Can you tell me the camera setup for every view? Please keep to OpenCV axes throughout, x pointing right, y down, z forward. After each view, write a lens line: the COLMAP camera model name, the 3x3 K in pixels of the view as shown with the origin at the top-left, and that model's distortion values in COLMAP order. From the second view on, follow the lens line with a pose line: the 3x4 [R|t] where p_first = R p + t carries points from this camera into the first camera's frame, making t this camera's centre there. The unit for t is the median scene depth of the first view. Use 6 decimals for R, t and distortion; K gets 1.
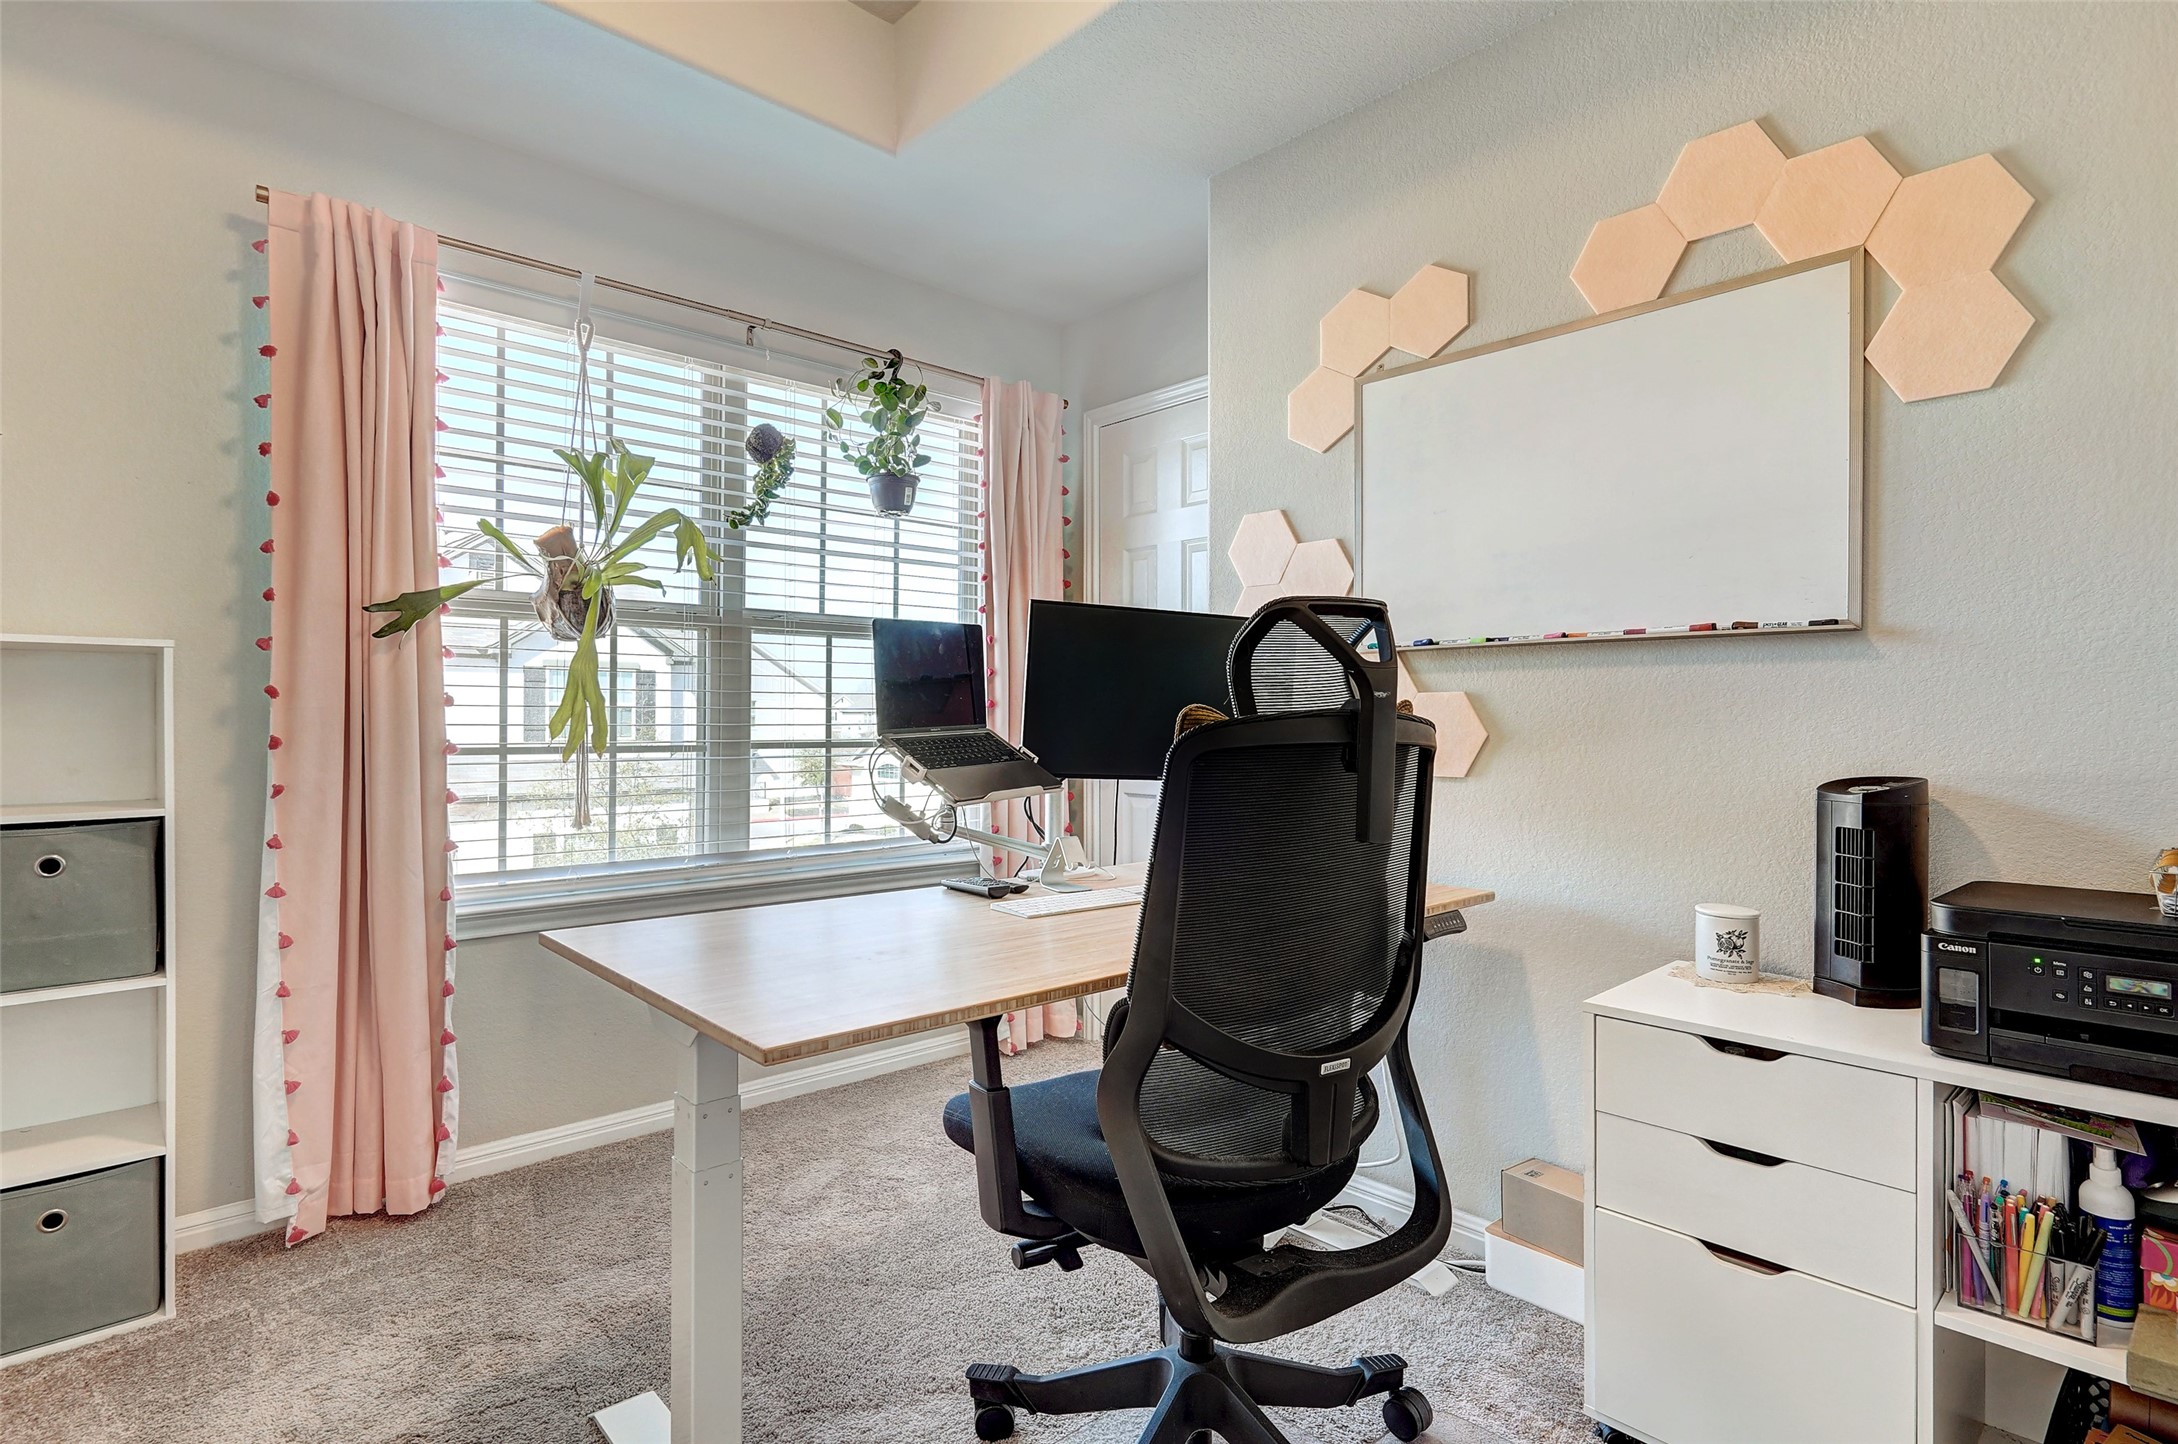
lens RADIAL K [[1058.5, 0, 1089.6], [0, 1058.5, 719.8], [0, 0, 1]] dist [-0.002836, -0.000271]
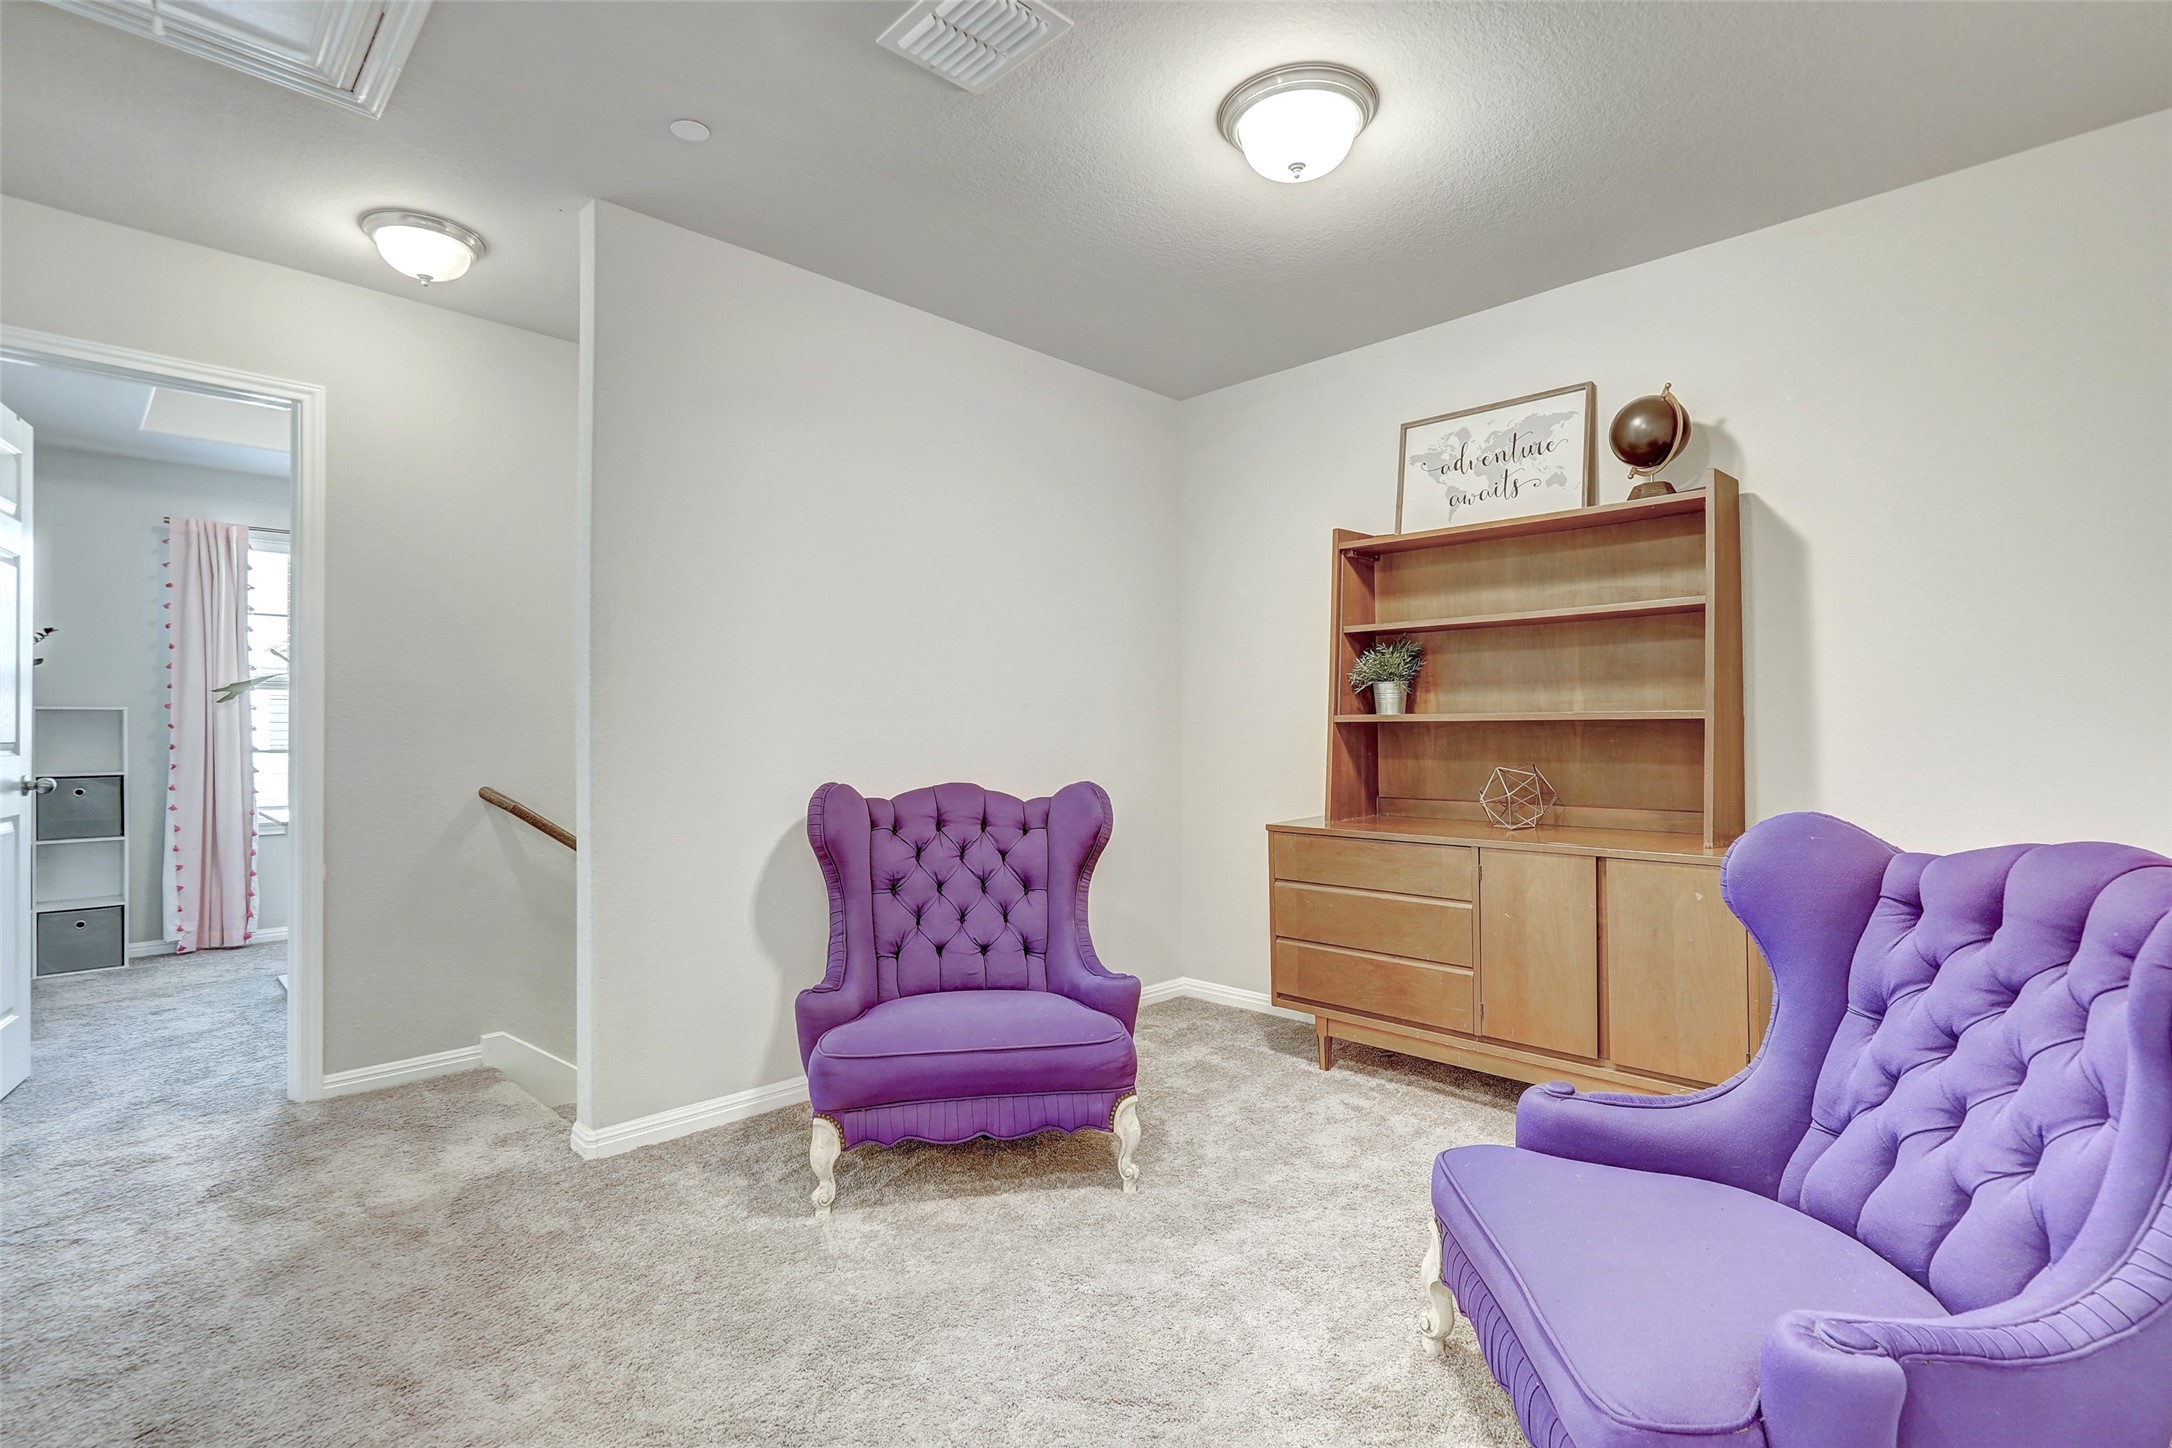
lens RADIAL K [[984.8, 0, 1084.7], [0, 984.8, 725.4], [0, 0, 1]] dist [0.000685, 0.000168]
pose [[0.998536, -0.004868, 0.053877, 1.172925], [0.005169, 0.999972, -0.005447, -0.004380], [-0.053849, 0.005718, 0.998533, -1.343339]]
